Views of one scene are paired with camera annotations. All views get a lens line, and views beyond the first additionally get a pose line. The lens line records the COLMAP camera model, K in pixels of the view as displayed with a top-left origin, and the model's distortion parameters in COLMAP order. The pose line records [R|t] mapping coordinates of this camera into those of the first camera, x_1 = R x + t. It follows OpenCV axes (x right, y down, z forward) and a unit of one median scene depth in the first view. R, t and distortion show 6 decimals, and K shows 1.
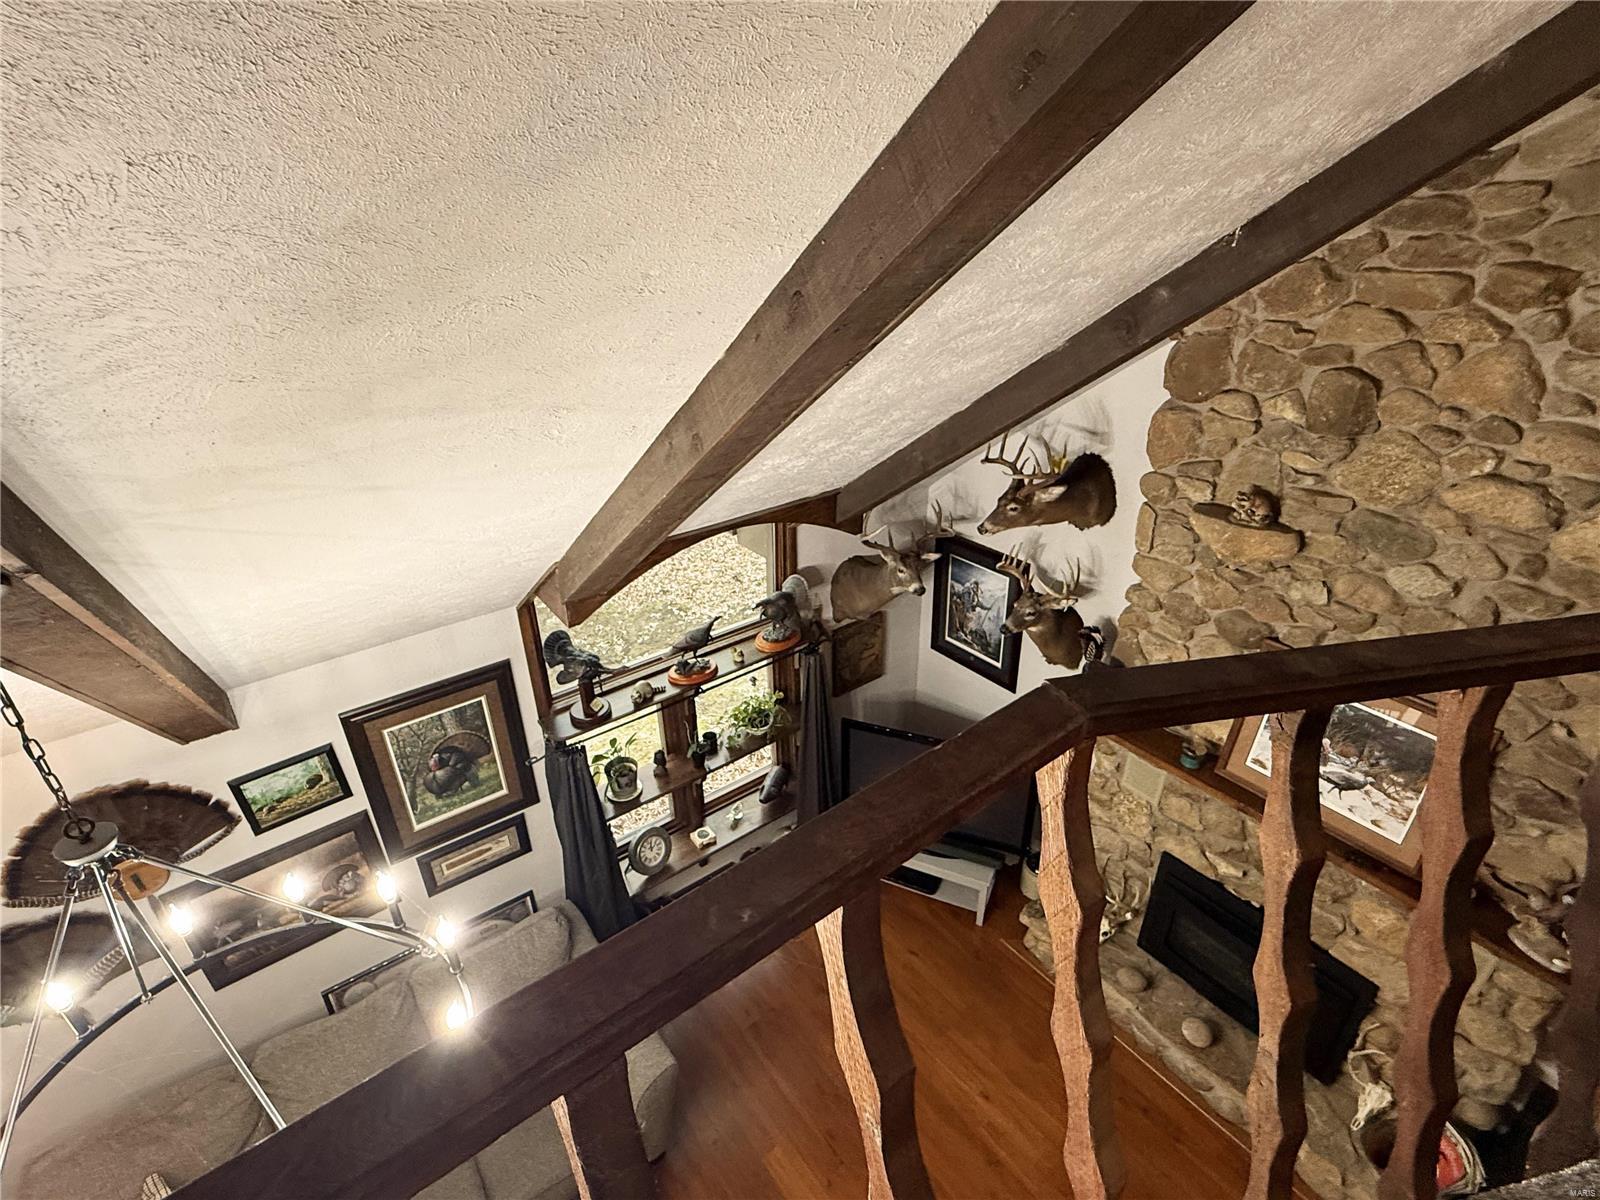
lens RADIAL K [[792.7, 0, 796.1], [0, 792.7, 601.1], [0, 0, 1]] dist [0.000388, -0.000098]
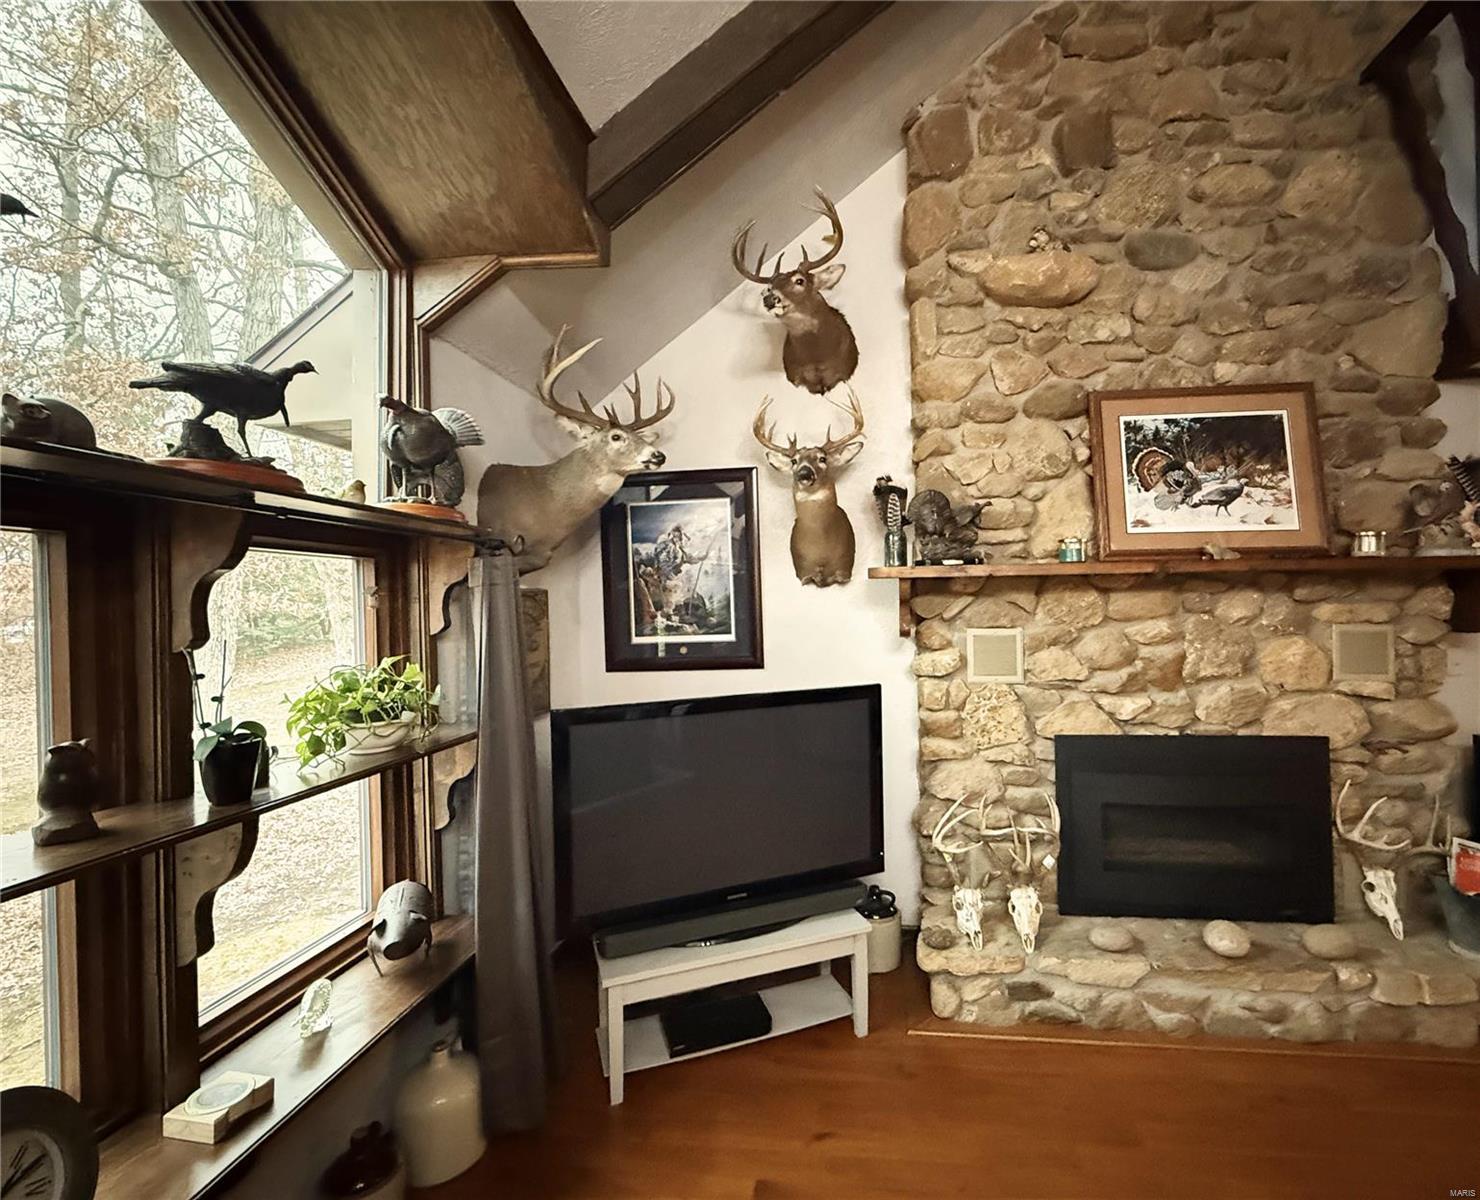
lens RADIAL K [[699.4, 0, 802.1], [0, 699.4, 600.0], [0, 0, 1]] dist [0.000217, -0.000035]
pose [[0.685304, 0.007005, 0.728223, -0.222213], [0.344821, 0.877638, -0.332940, 0.402855], [-0.641449, 0.479272, 0.599034, 0.816870]]
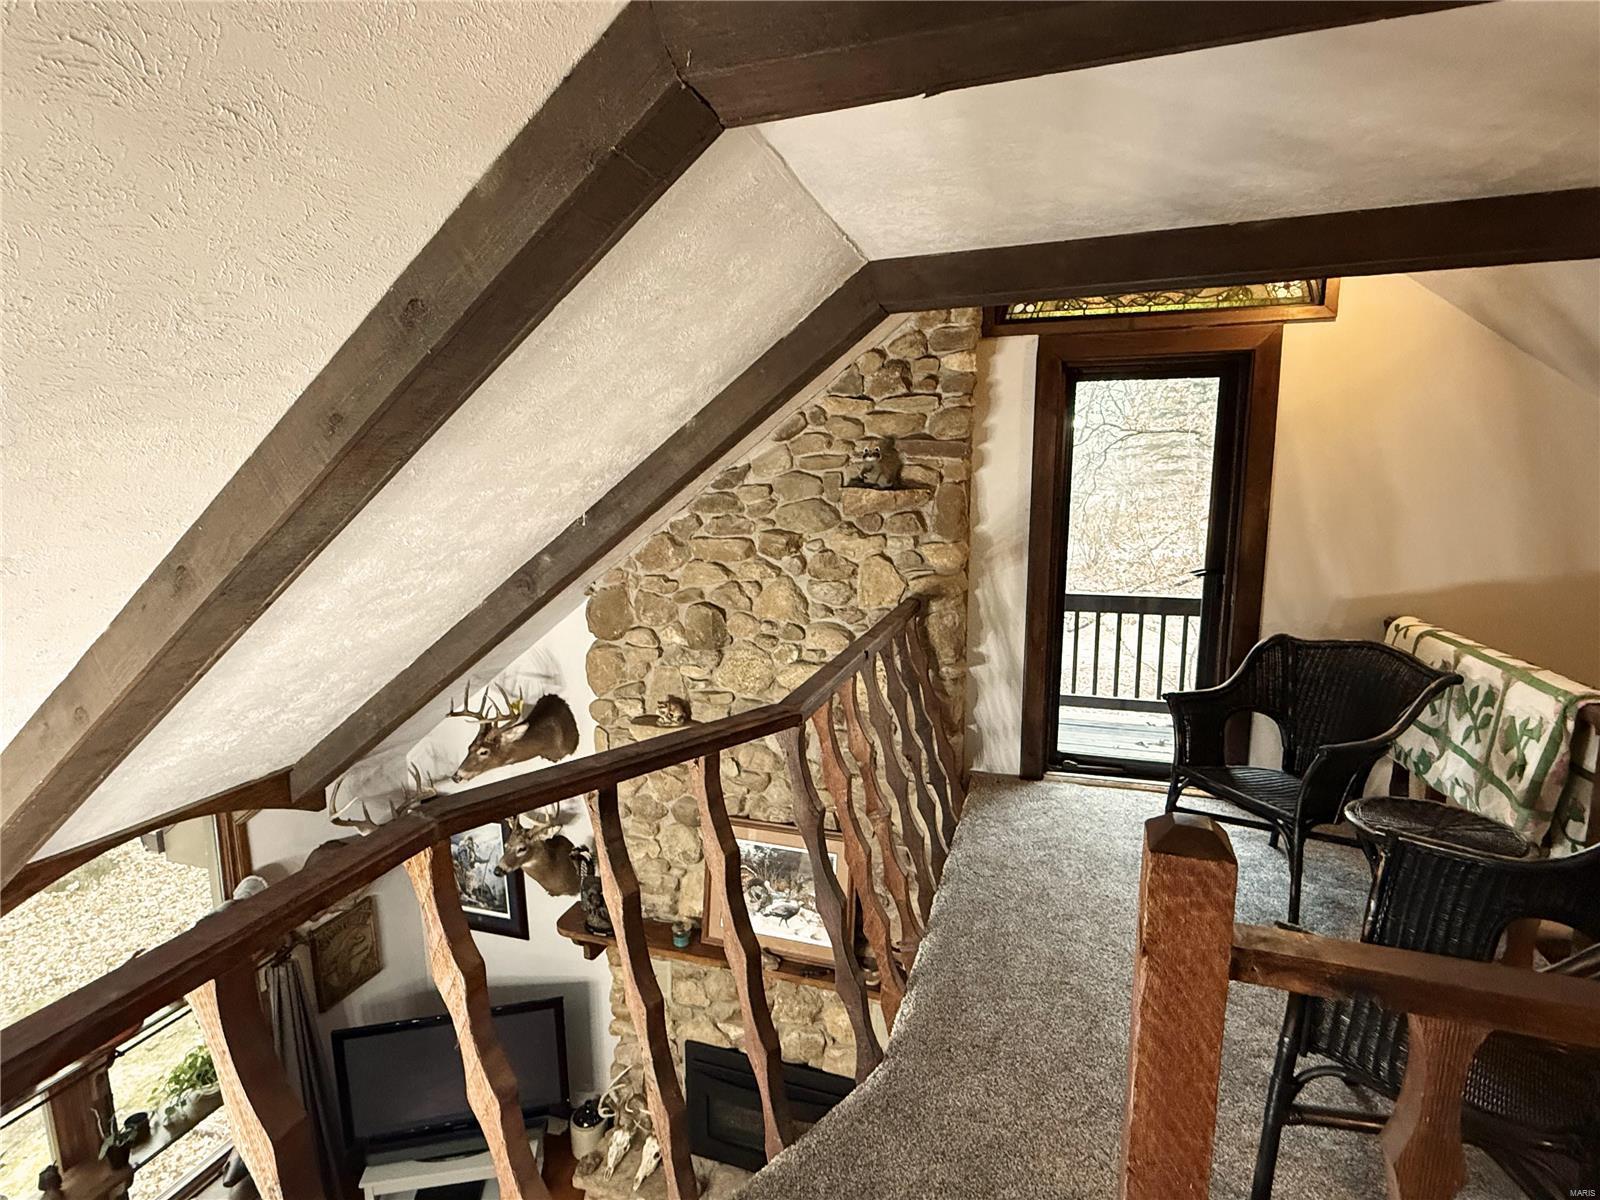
lens RADIAL K [[792.7, 0, 796.1], [0, 792.7, 601.1], [0, 0, 1]] dist [0.000388, -0.000098]
pose [[0.821798, -0.081029, 0.563988, 0.033470], [0.262839, 0.932138, -0.249066, 0.079192], [-0.505534, 0.352920, 0.787327, -0.155957]]
